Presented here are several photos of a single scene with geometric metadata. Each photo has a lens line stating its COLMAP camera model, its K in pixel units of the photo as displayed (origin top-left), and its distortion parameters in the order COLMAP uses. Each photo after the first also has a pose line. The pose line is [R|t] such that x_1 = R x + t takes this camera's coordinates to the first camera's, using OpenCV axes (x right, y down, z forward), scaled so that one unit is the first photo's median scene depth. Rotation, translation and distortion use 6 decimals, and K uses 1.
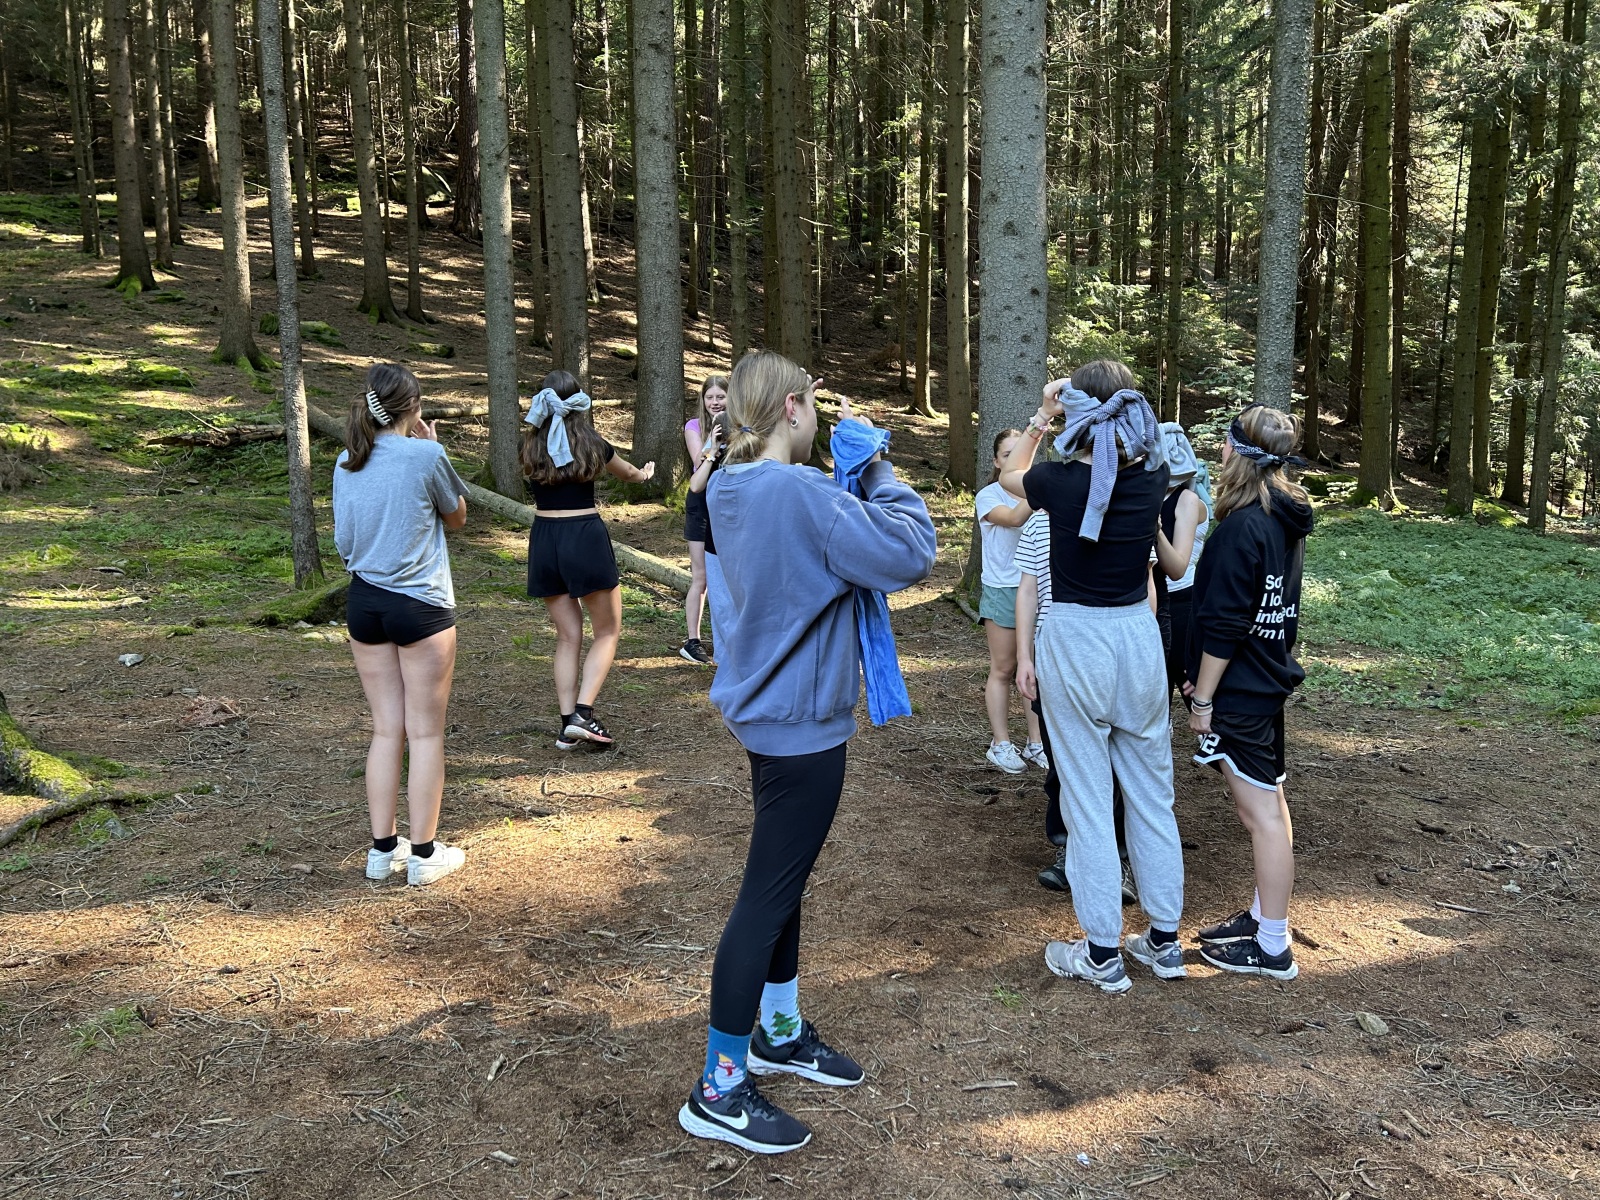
lens RADIAL K [[1229.7, 0, 796.1], [0, 1229.7, 596.2], [0, 0, 1]] dist [0.042615, -0.042939]
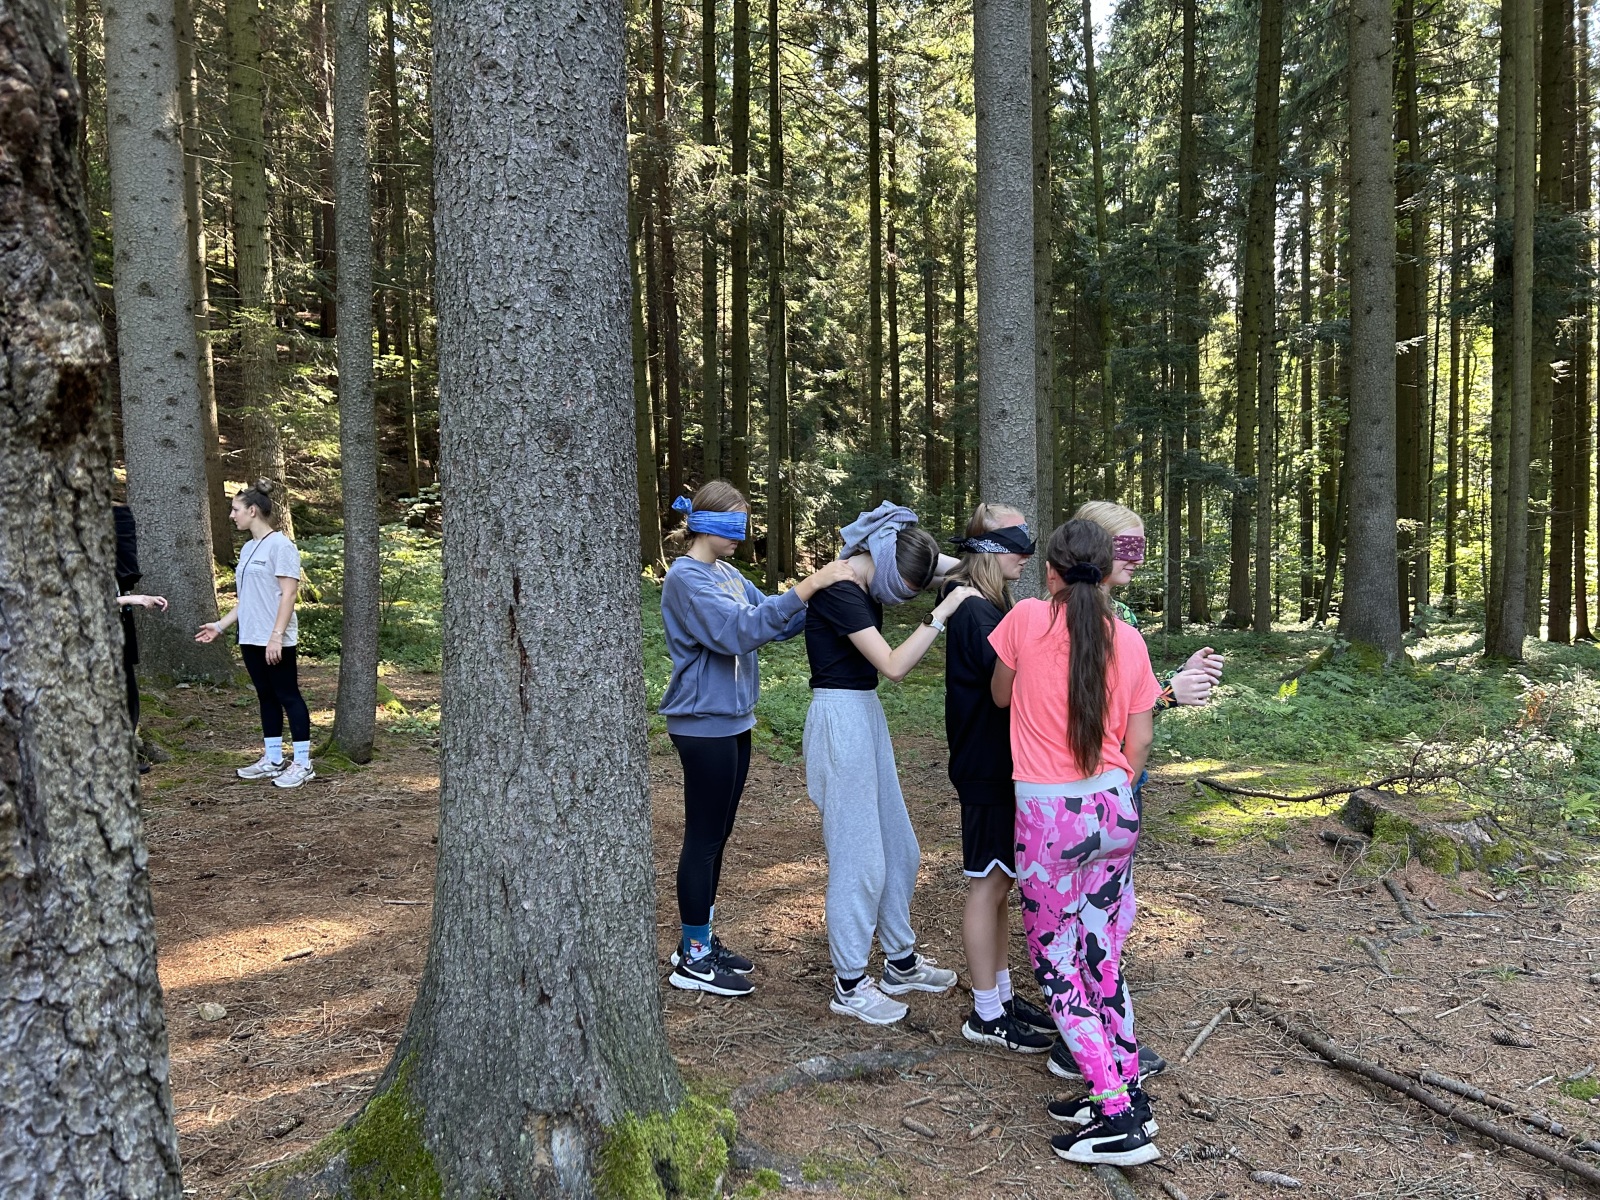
lens RADIAL K [[1229.7, 0, 799.9], [0, 1229.7, 603.3], [0, 0, 1]] dist [0.042615, -0.042939]
pose [[0.871642, -0.028423, 0.489318, 0.135323], [0.055074, 0.997675, -0.040154, 0.017727], [-0.487039, 0.061949, 0.871181, -0.091845]]
